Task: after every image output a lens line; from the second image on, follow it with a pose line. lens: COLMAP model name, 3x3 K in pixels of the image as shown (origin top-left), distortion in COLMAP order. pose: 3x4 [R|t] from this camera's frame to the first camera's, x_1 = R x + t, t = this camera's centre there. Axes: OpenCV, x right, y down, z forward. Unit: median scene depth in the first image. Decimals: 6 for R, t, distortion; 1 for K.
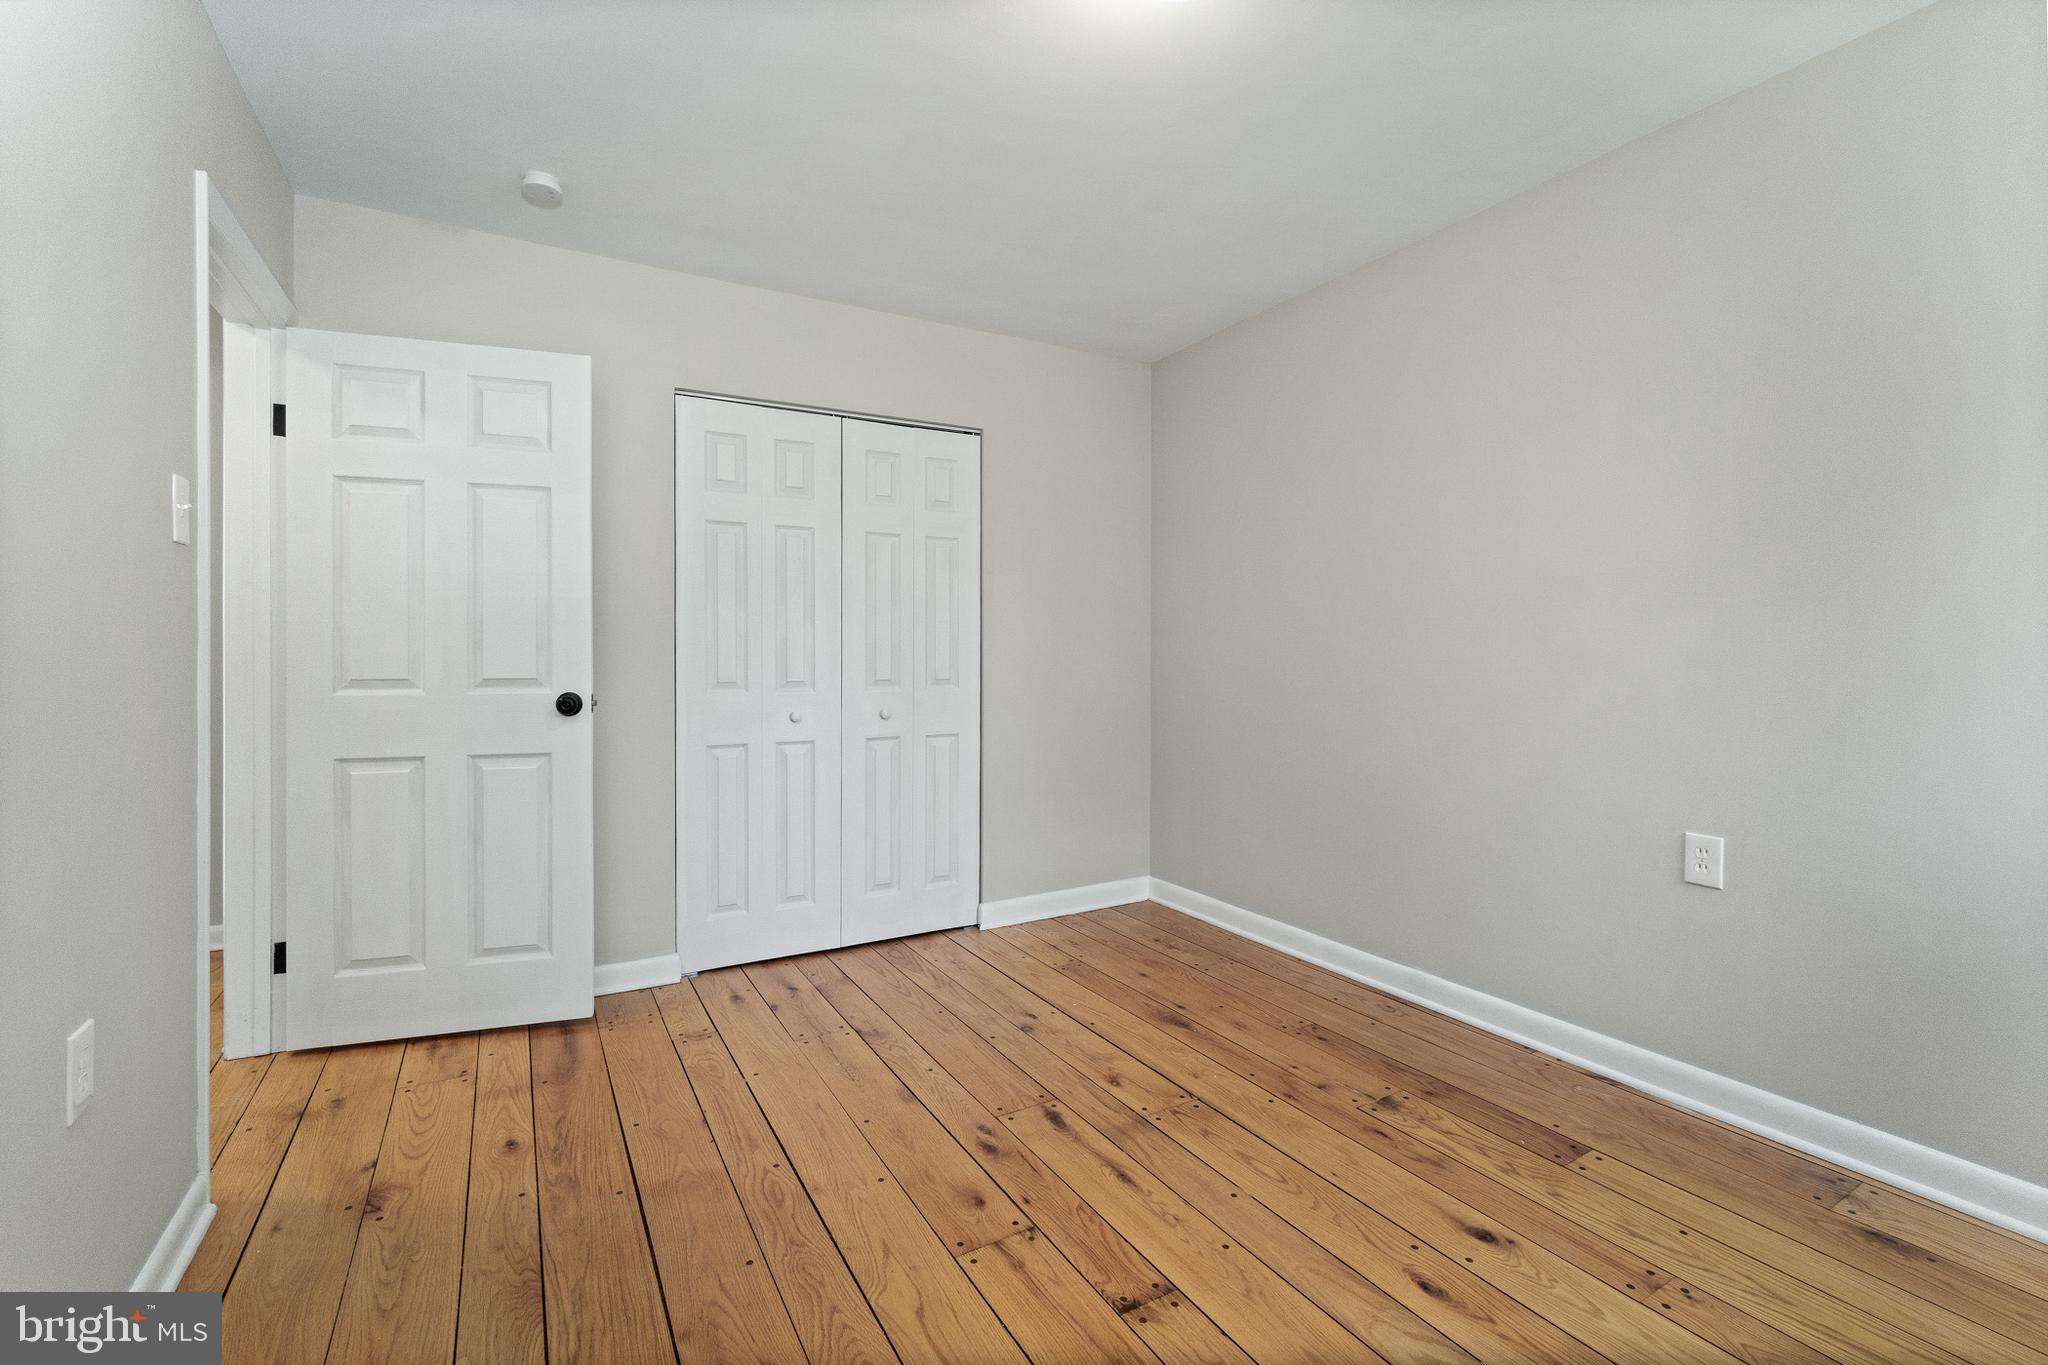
lens RADIAL K [[888.0, 0, 1021.9], [0, 888.0, 666.2], [0, 0, 1]] dist [-0.005715, 0.000736]
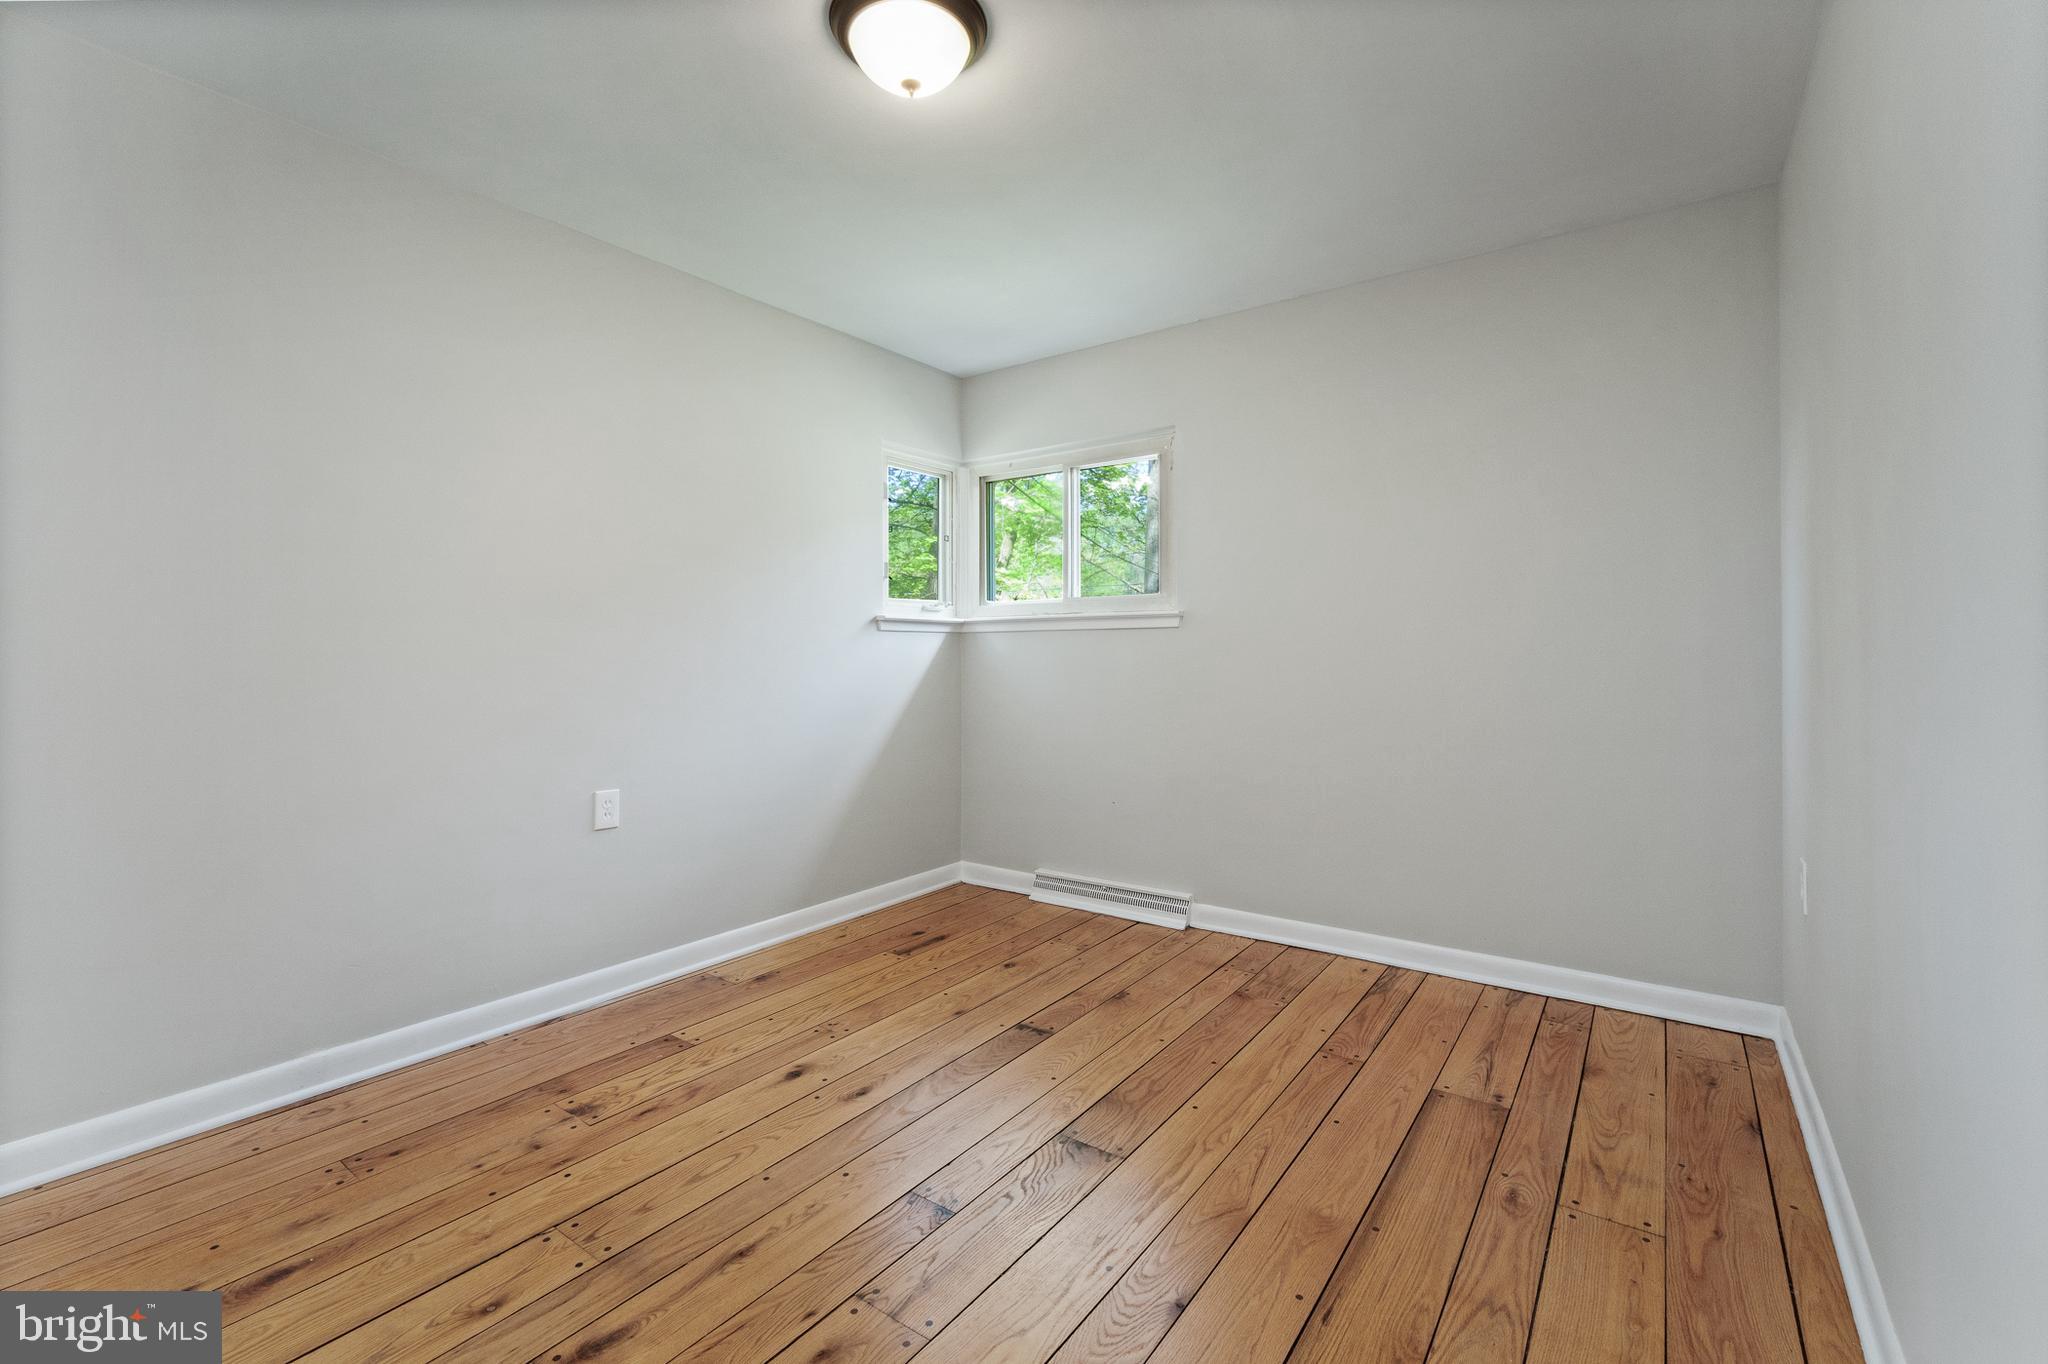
lens RADIAL K [[888.0, 0, 1026.4], [0, 888.0, 670.9], [0, 0, 1]] dist [-0.005715, 0.000736]
pose [[-0.406081, -0.016449, 0.913689, -0.695975], [0.015410, 0.999573, 0.024844, -0.010613], [-0.913707, 0.024168, -0.405654, 0.965037]]
